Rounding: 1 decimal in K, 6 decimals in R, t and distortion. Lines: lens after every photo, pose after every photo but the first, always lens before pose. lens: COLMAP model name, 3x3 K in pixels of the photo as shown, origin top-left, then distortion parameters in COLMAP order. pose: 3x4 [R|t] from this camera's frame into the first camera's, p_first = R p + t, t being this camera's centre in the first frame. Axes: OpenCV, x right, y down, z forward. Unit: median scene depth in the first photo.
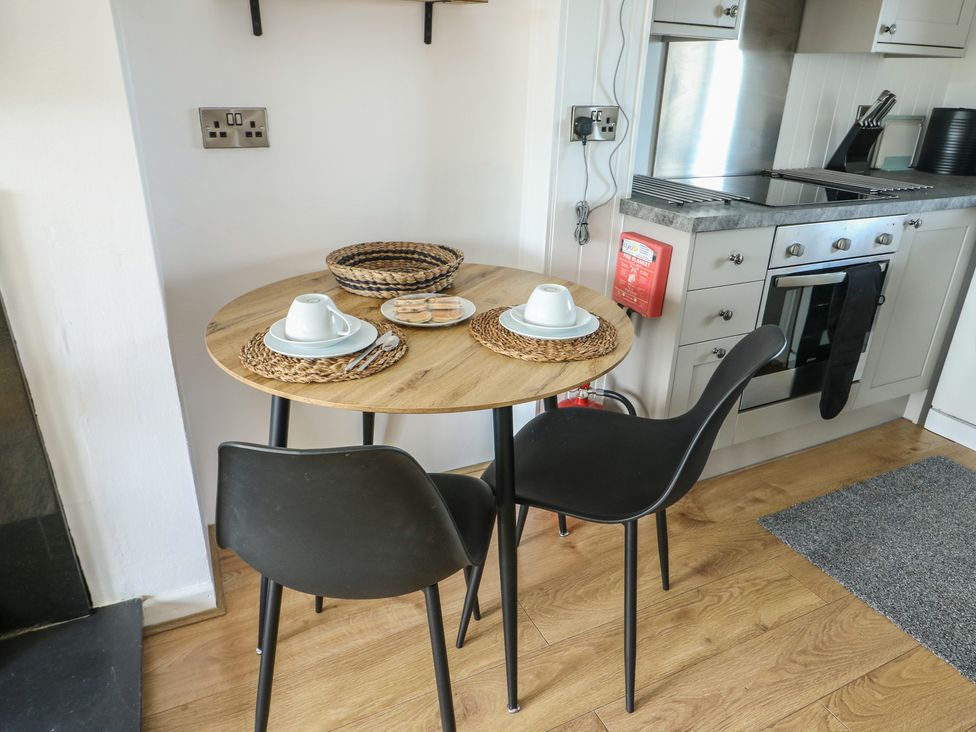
lens RADIAL K [[675.0, 0, 488.0], [0, 675.0, 366.0], [0, 0, 1]] dist [0.001420, -0.003637]
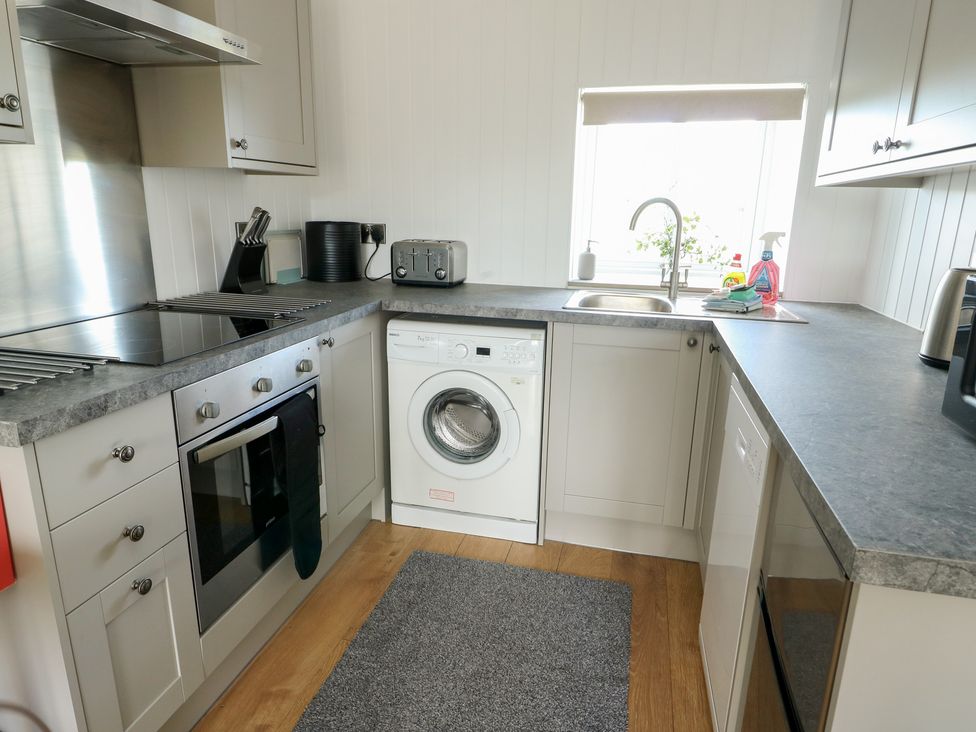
lens RADIAL K [[575.5, 0, 488.0], [0, 575.5, 366.0], [0, 0, 1]] dist [-0.001254, -0.003874]
pose [[0.649489, -0.216622, 0.728861, 0.176645], [0.294999, 0.955266, 0.021037, -0.126578], [-0.700813, 0.201351, 0.684338, 0.286602]]
